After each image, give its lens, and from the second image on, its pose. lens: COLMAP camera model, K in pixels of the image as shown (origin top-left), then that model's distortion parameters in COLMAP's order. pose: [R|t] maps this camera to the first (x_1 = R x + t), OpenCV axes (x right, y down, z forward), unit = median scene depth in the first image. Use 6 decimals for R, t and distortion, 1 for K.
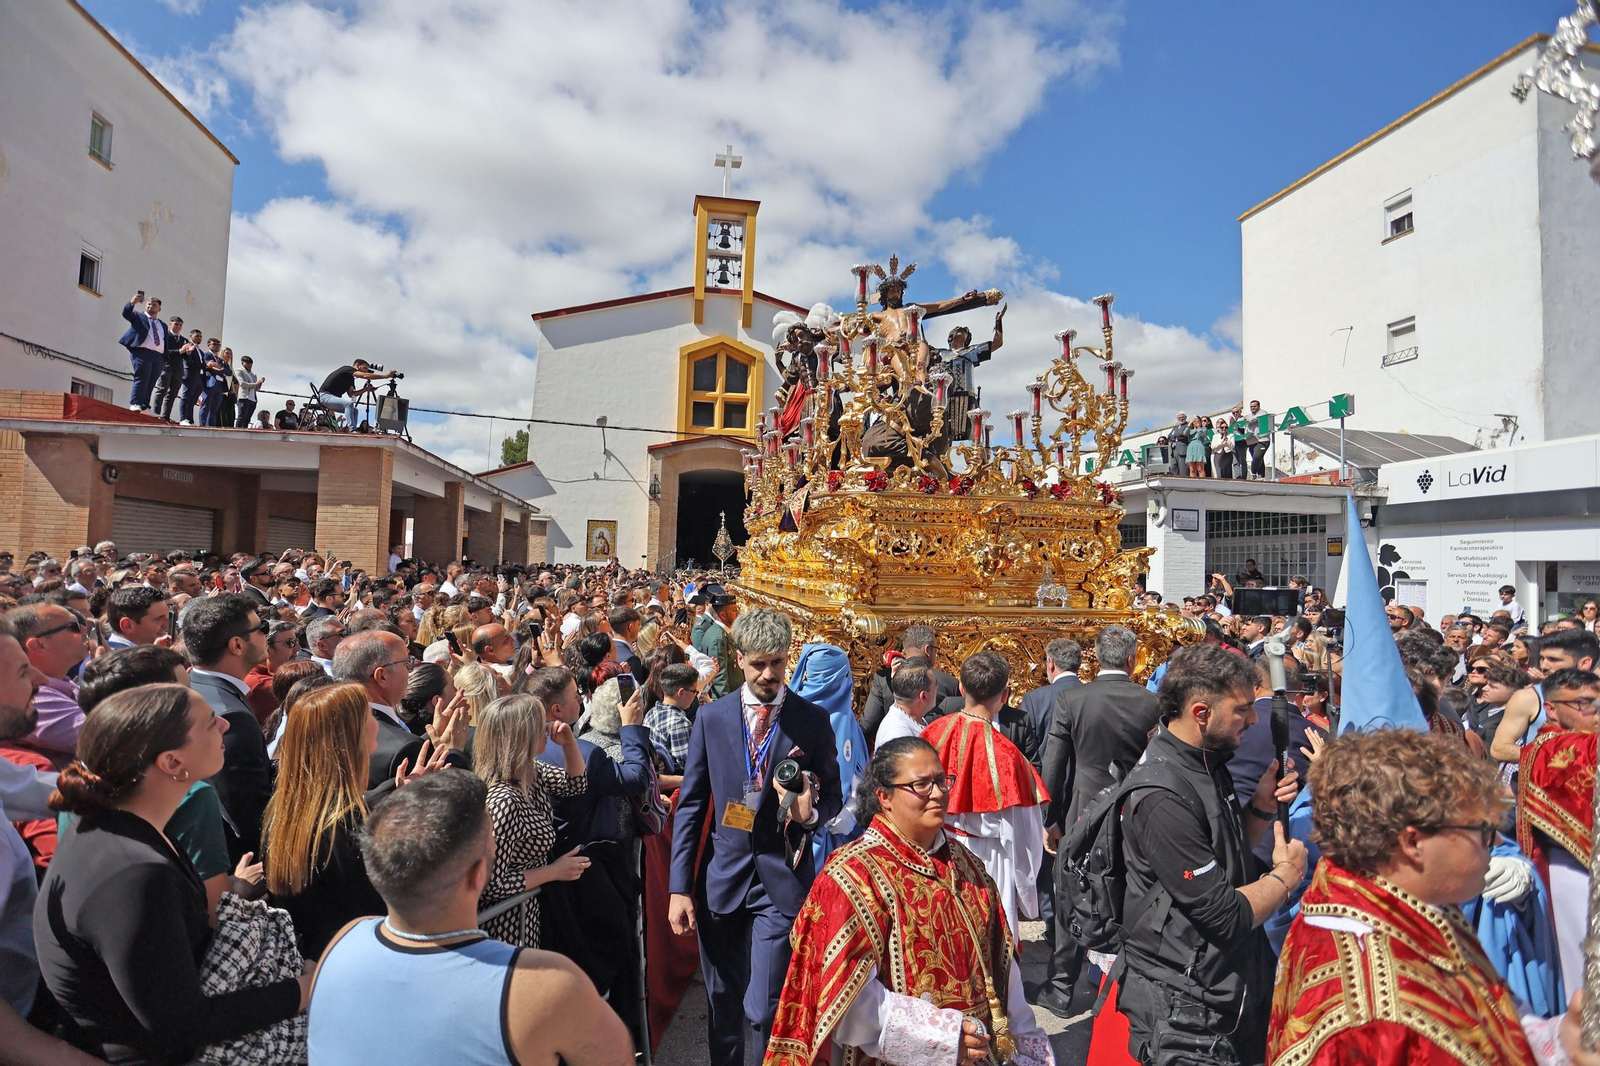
lens RADIAL K [[774.3, 0, 794.7], [0, 774.3, 540.5], [0, 0, 1]] dist [-0.065200, 0.023707]
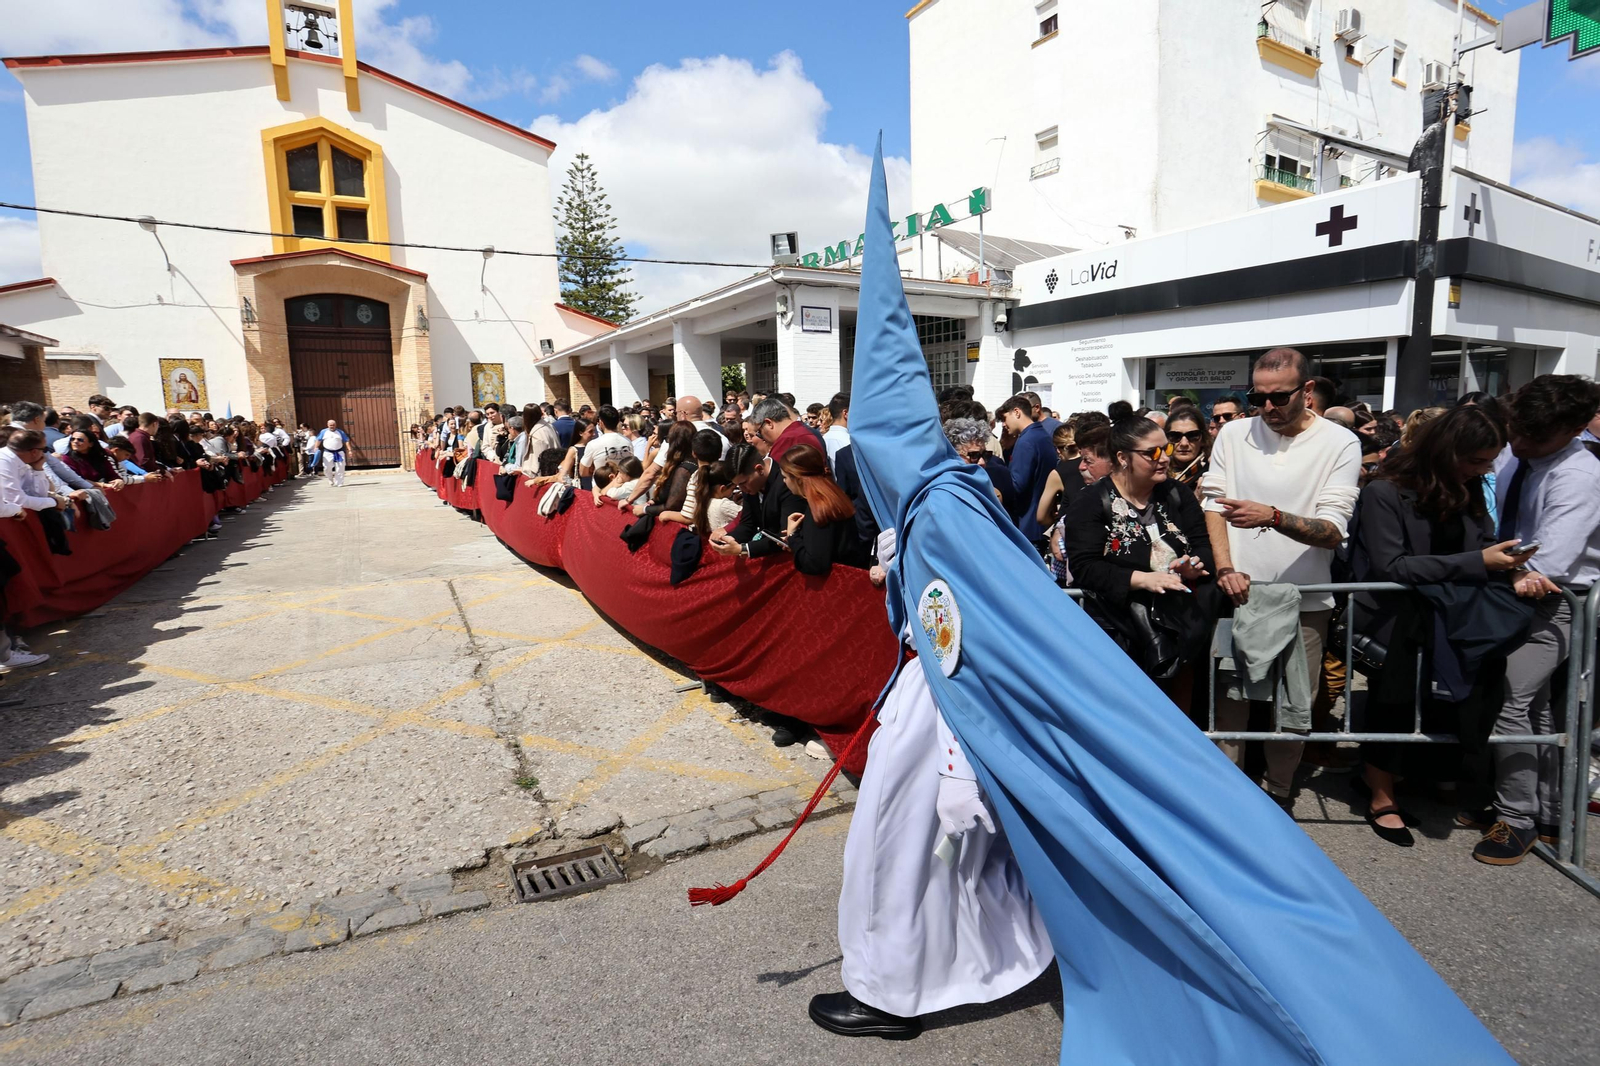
lens RADIAL K [[774.3, 0, 797.8], [0, 774.3, 509.5], [0, 0, 1]] dist [-0.065200, 0.023707]
pose [[0.944559, -0.071990, 0.320351, 0.157548], [0.024147, 0.988256, 0.150886, 0.045967], [-0.327451, -0.134785, 0.935205, 0.114712]]
